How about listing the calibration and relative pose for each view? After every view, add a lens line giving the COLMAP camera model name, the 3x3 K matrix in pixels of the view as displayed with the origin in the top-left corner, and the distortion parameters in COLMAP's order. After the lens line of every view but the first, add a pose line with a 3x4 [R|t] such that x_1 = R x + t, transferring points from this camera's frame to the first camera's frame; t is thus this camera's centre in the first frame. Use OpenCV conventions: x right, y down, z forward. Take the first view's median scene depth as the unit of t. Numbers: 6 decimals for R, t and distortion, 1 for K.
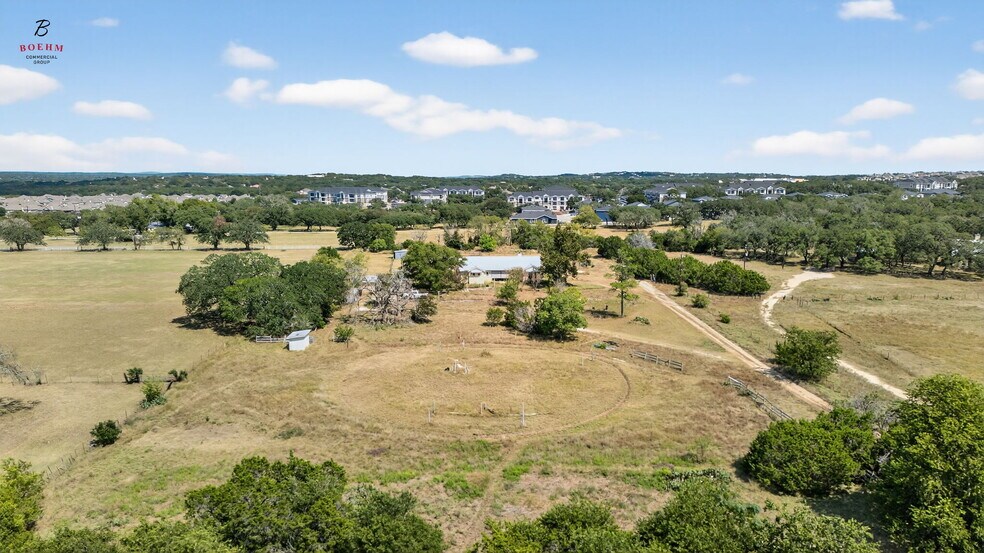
lens RADIAL K [[690.9, 0, 497.5], [0, 690.9, 277.3], [0, 0, 1]] dist [0.106421, -0.123813]
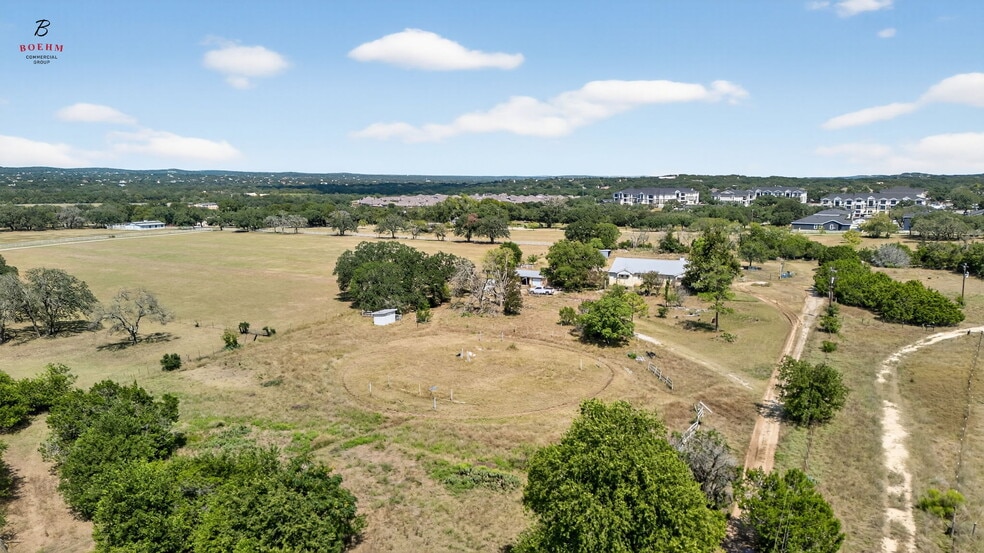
lens RADIAL K [[690.9, 0, 497.5], [0, 690.9, 277.3], [0, 0, 1]] dist [0.106421, -0.123813]
pose [[0.865070, 0.072136, -0.496437, 0.208349], [-0.073136, 0.997169, 0.017451, -0.004702], [0.496291, 0.021211, 0.867897, 0.038397]]
